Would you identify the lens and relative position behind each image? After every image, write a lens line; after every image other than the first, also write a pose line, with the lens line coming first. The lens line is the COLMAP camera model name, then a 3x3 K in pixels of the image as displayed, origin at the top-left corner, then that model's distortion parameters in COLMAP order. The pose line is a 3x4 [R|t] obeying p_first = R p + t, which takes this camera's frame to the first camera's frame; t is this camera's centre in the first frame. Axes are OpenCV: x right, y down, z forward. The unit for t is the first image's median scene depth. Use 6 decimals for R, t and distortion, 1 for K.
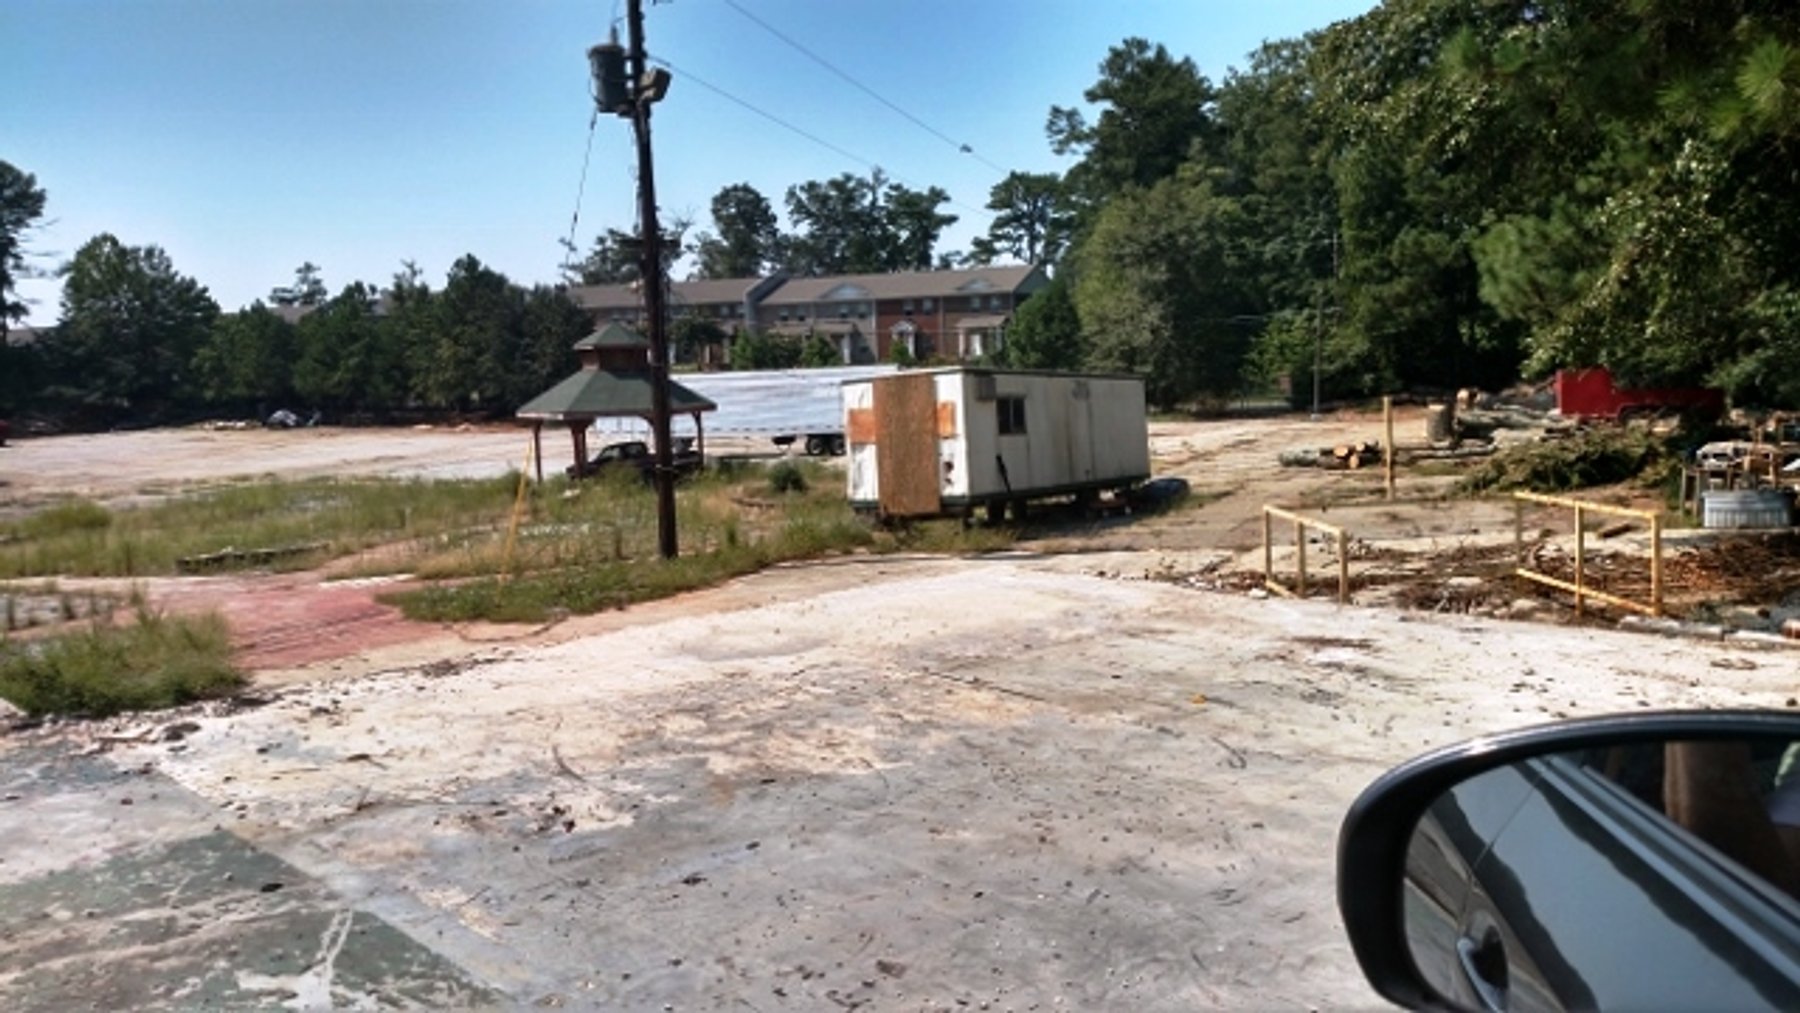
lens RADIAL K [[1335.8, 0, 900.0], [0, 1335.8, 506.5], [0, 0, 1]] dist [-0.002428, -0.001787]
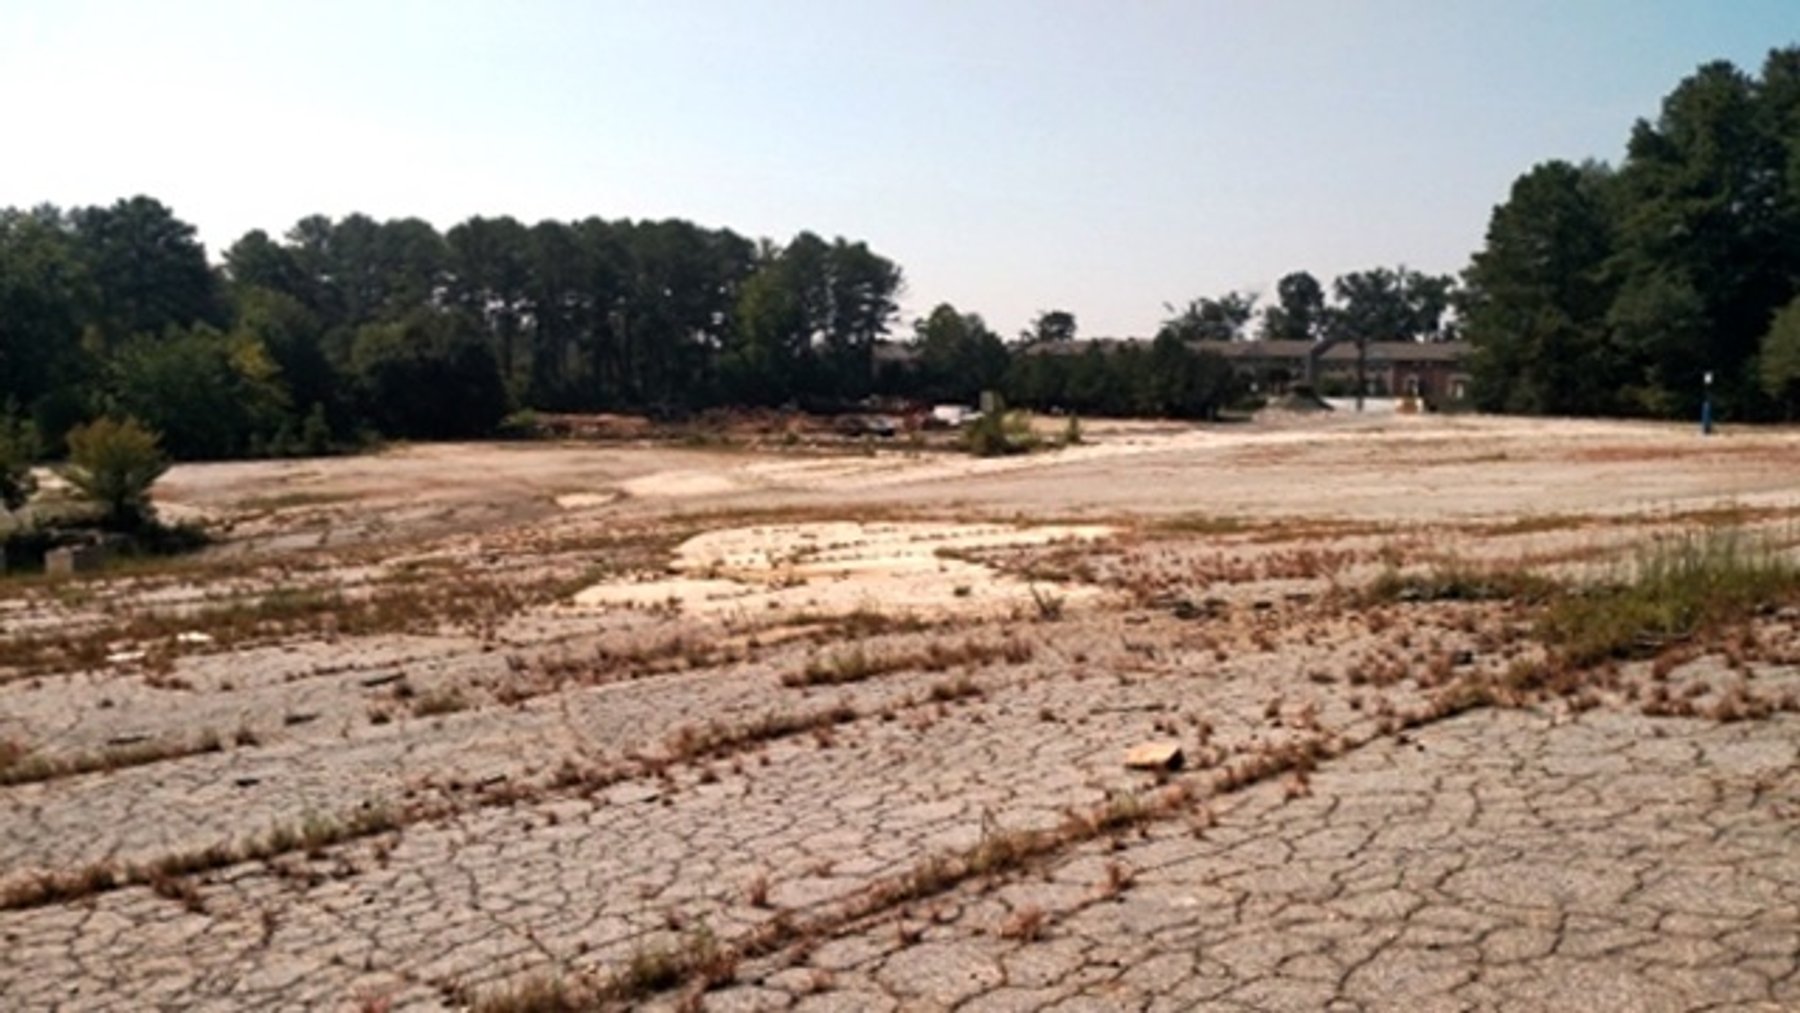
lens RADIAL K [[1335.8, 0, 900.0], [0, 1335.8, 506.5], [0, 0, 1]] dist [-0.002428, -0.001787]
pose [[0.933725, 0.081120, -0.348680, 0.000173], [-0.088619, 0.996050, -0.005582, 0.059988], [0.346849, 0.036112, 0.937225, -0.510251]]
